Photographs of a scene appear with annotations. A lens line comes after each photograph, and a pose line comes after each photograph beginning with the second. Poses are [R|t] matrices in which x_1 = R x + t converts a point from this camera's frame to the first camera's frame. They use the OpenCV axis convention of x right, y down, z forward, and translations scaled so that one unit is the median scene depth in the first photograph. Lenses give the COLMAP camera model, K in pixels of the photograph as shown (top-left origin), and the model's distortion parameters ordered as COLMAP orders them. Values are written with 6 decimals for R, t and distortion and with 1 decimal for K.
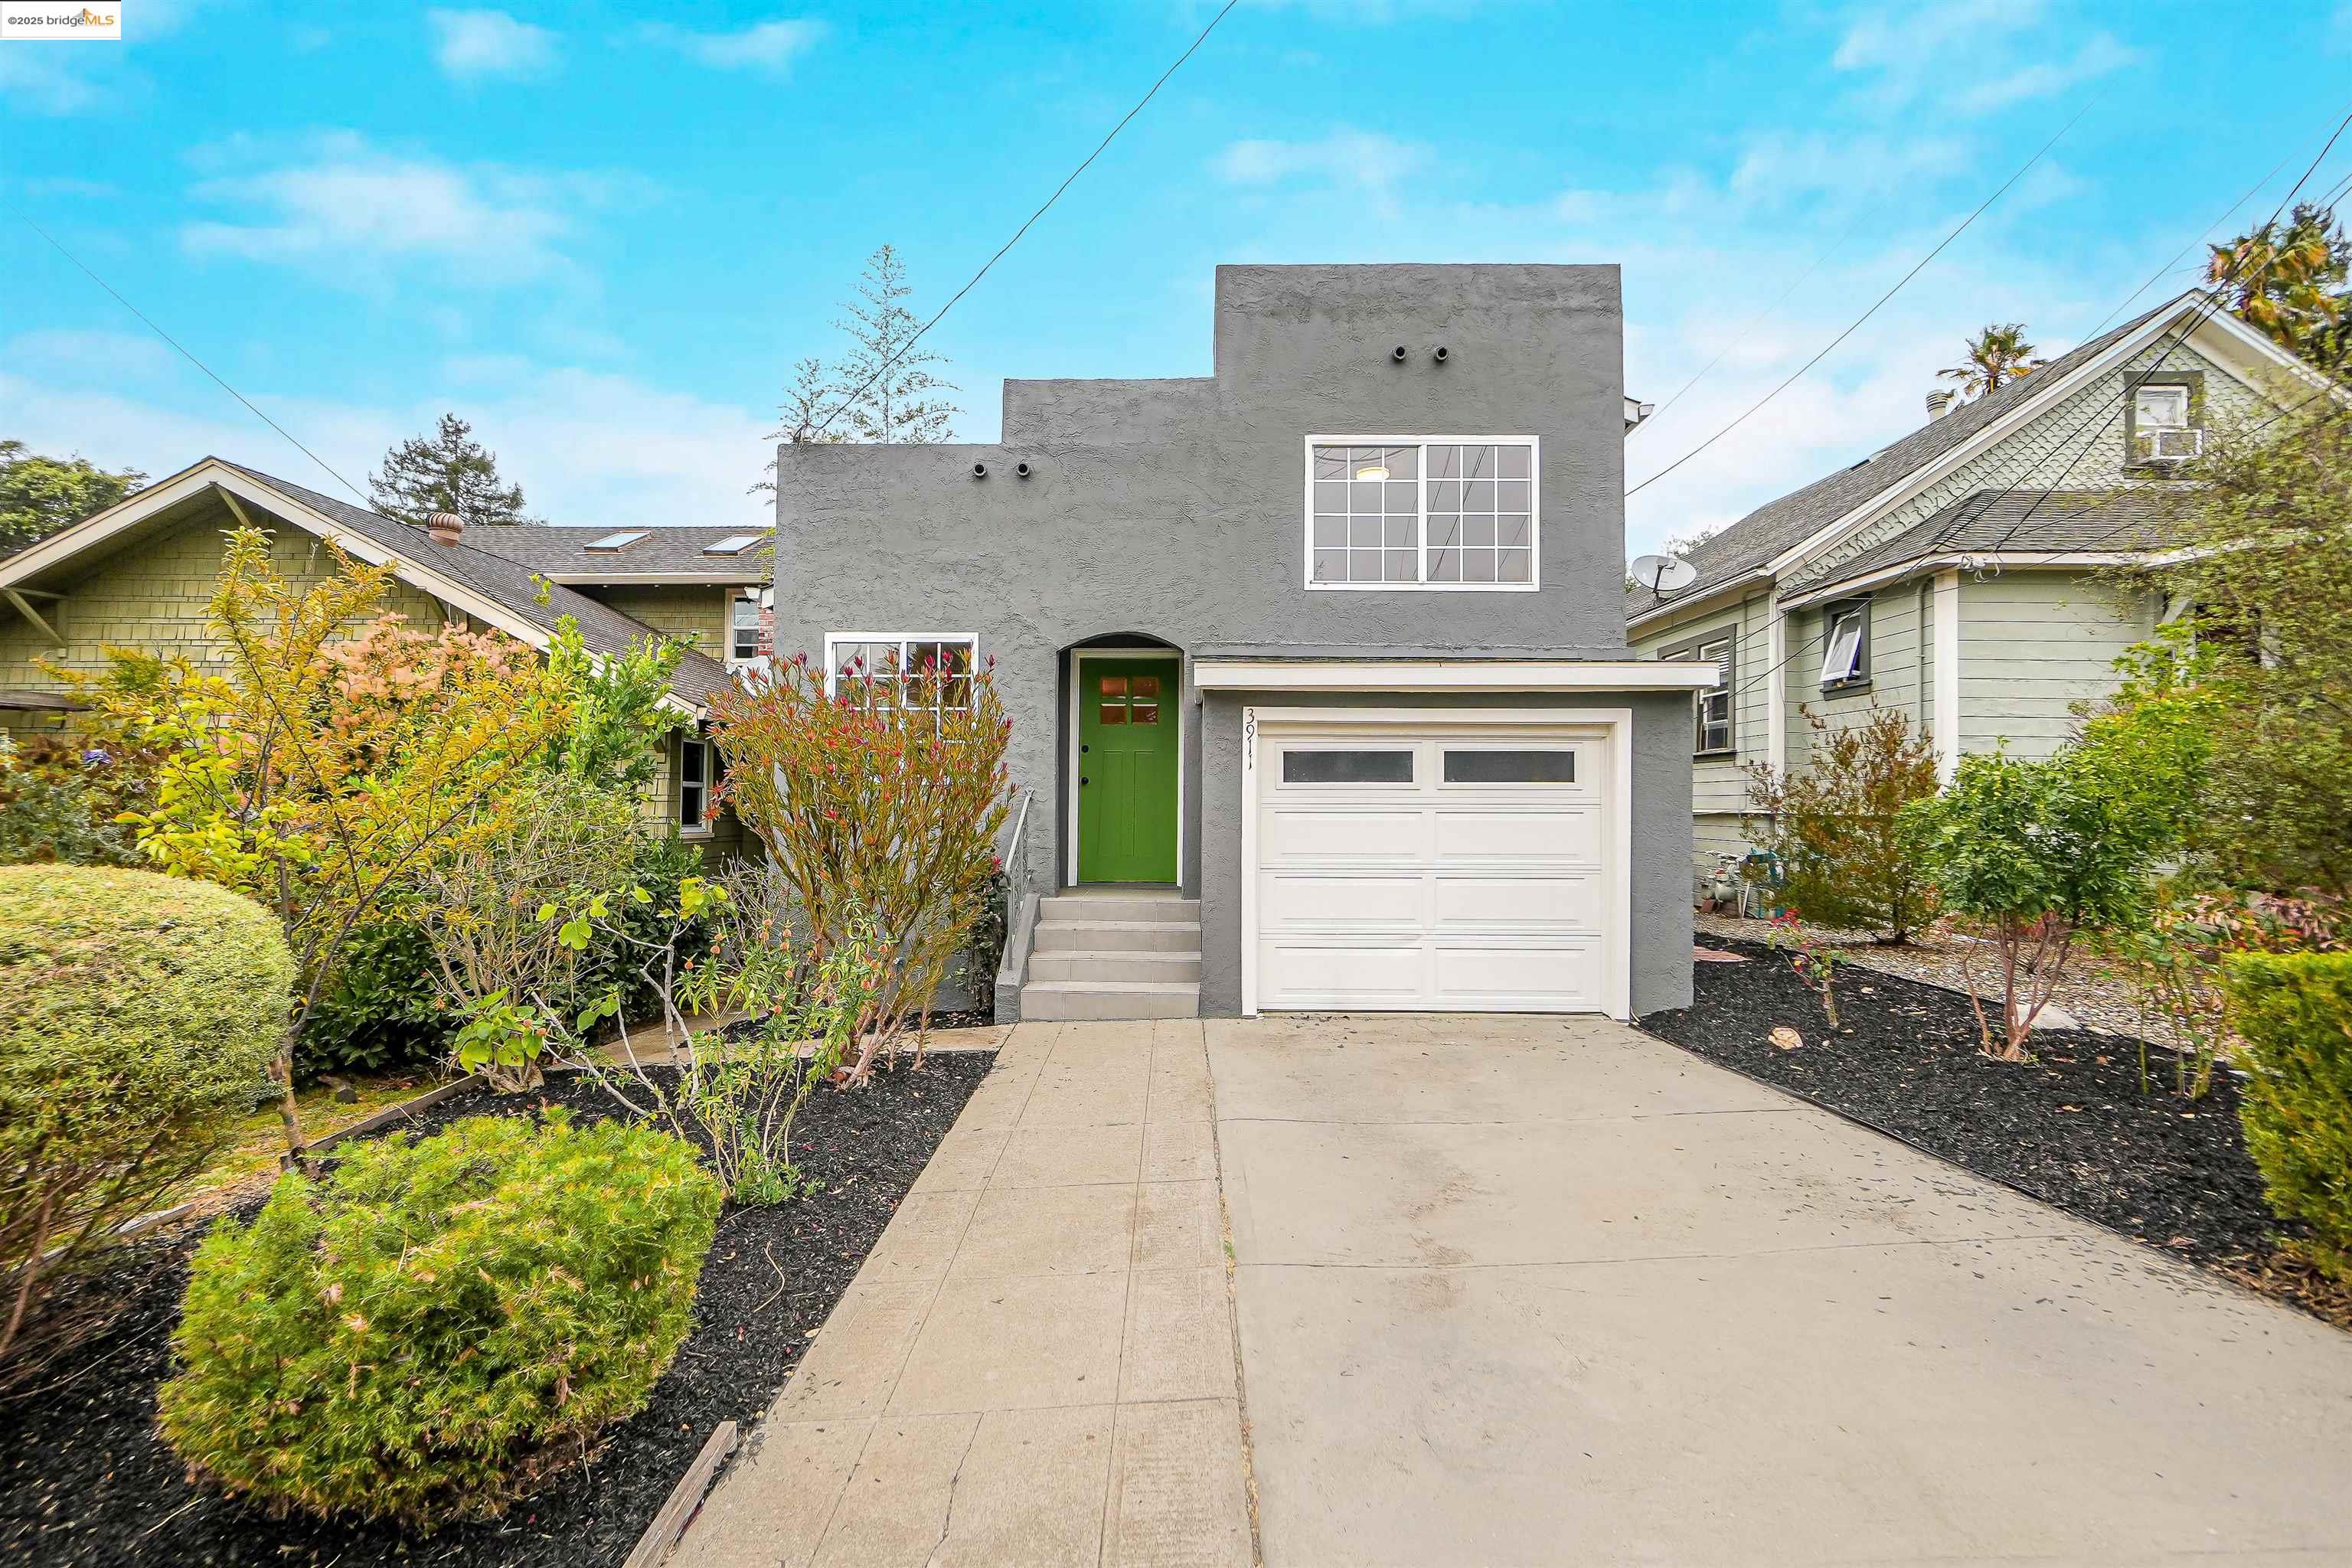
lens RADIAL K [[1113.5, 0, 1181.9], [0, 1113.5, 796.4], [0, 0, 1]] dist [0.002523, 0.001376]
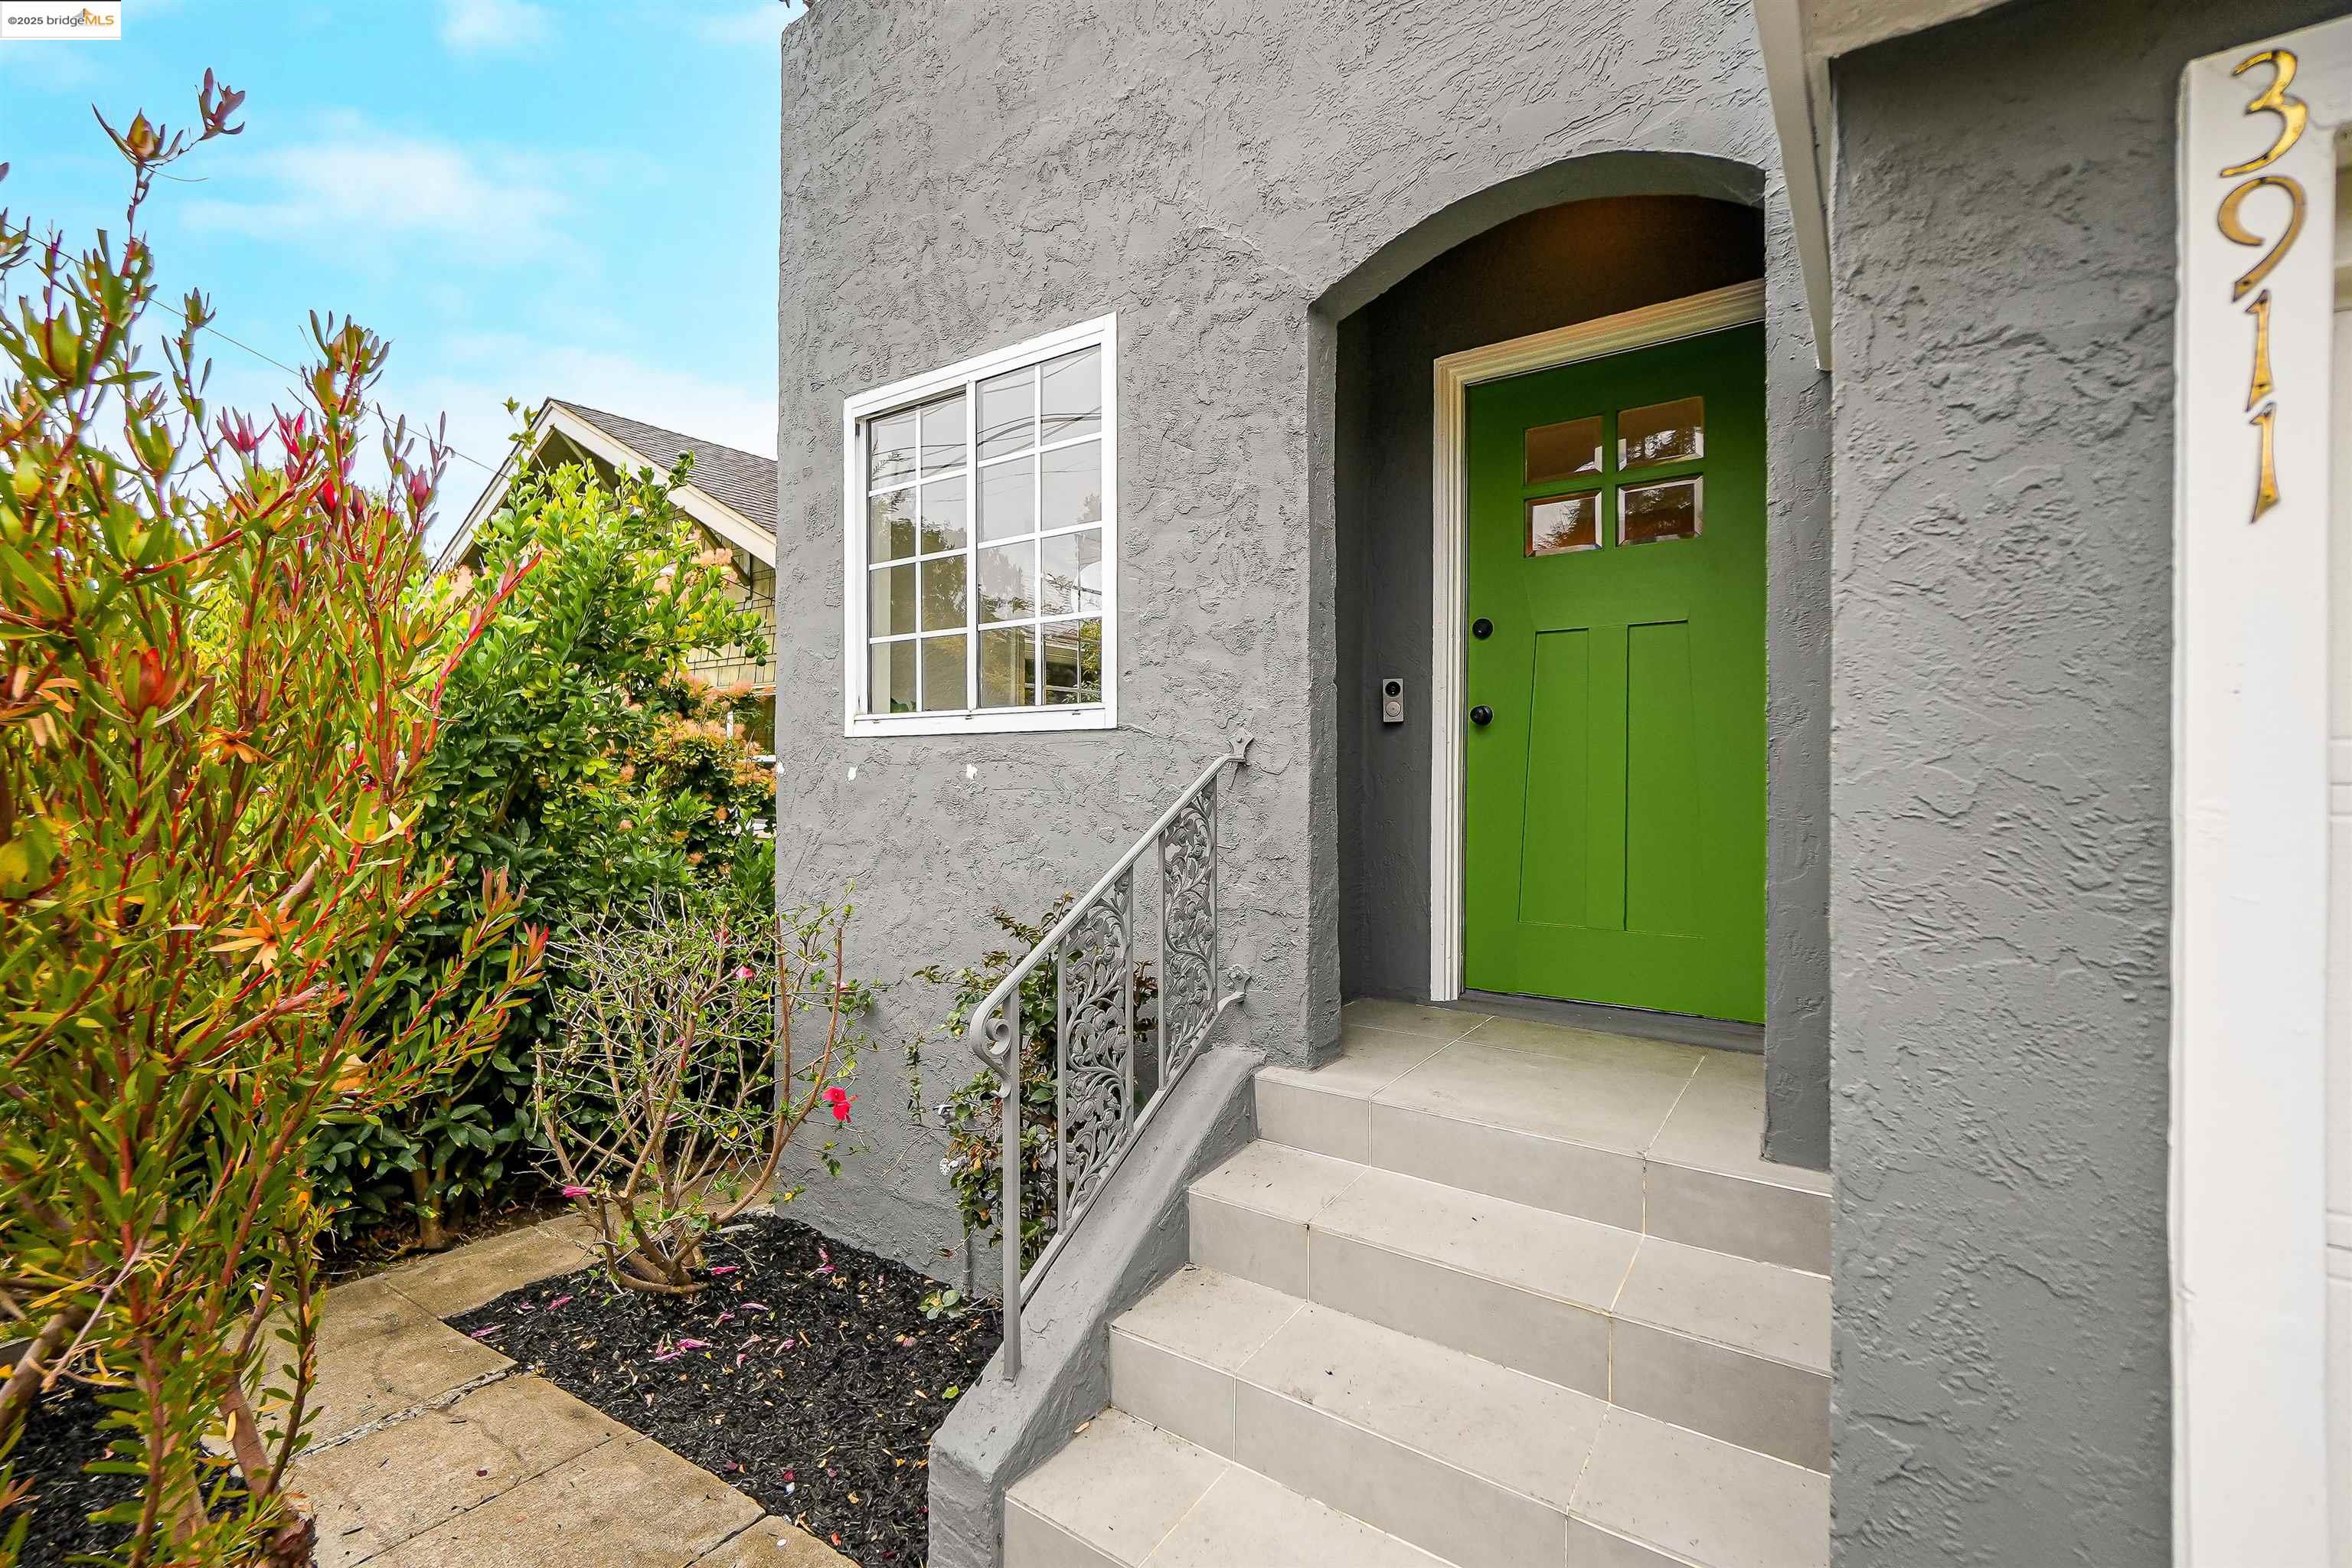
lens RADIAL K [[1017.2, 0, 1182.8], [0, 1017.2, 769.0], [0, 0, 1]] dist [-0.000236, 0.000210]
pose [[0.835778, -0.007727, -0.549013, 0.017978], [0.010075, 0.999948, 0.001264, 0.003183], [0.548975, -0.006588, 0.835813, 0.723012]]
